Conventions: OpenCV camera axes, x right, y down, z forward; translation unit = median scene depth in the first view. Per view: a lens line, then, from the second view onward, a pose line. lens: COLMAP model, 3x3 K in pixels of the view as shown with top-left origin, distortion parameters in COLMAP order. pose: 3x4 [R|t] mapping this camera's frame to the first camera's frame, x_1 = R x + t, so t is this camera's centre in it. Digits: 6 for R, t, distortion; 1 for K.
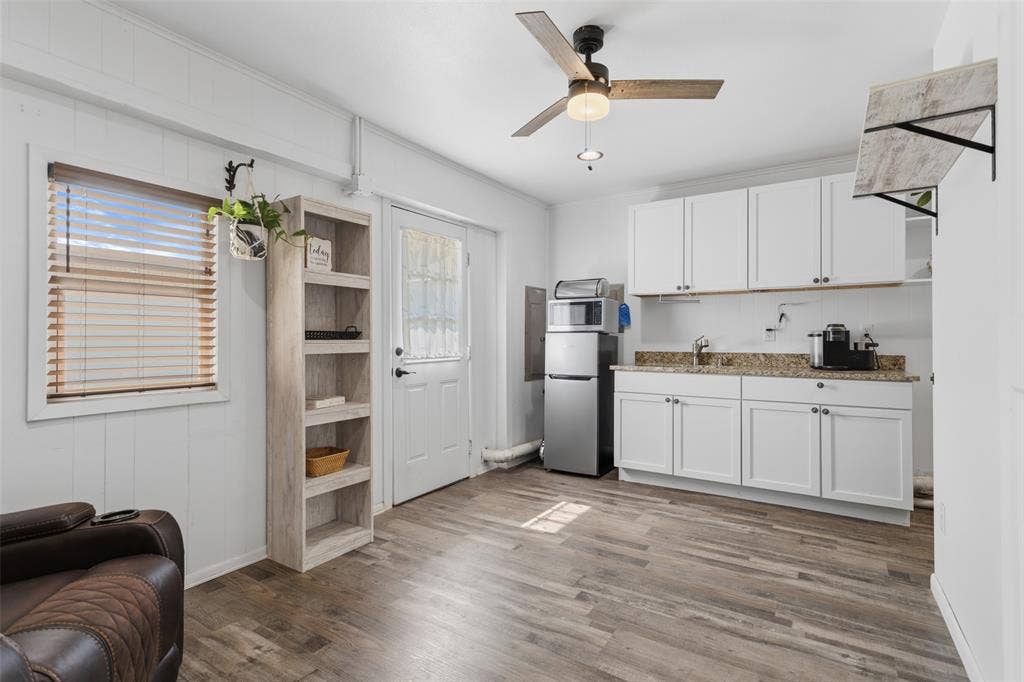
lens RADIAL K [[501.9, 0, 514.3], [0, 501.9, 337.2], [0, 0, 1]] dist [-0.001775, -0.000229]
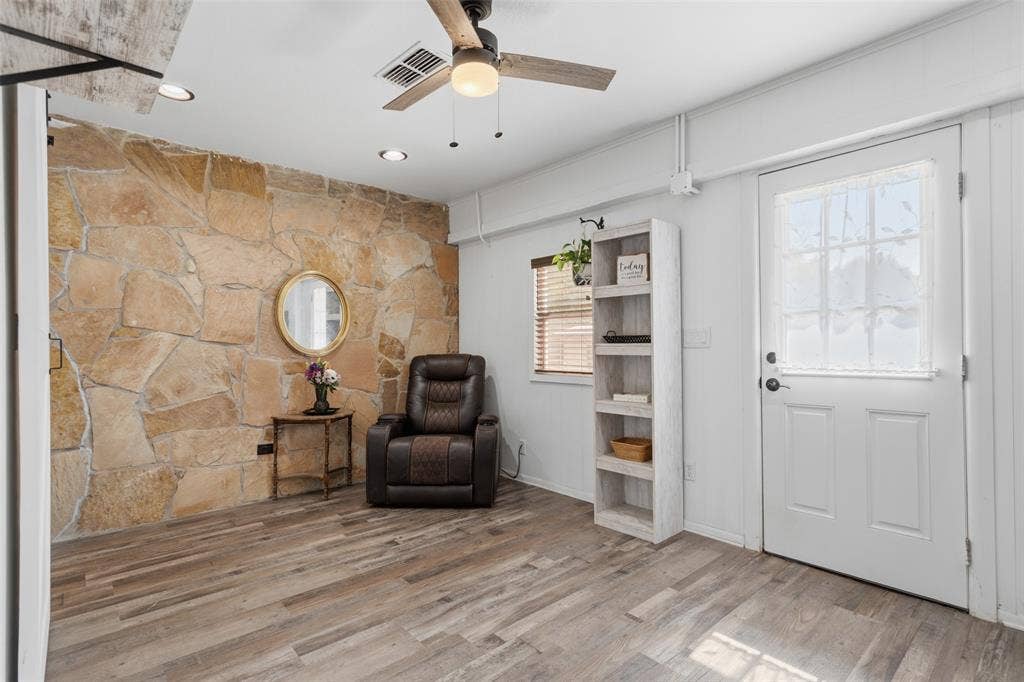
lens RADIAL K [[497.9, 0, 515.5], [0, 497.9, 346.9], [0, 0, 1]] dist [0.004651, 0.000762]
pose [[-0.271013, 0.004645, -0.962565, 0.755811], [0.007175, 0.999970, 0.002806, 0.008334], [0.962549, -0.006146, -0.271038, 1.009441]]
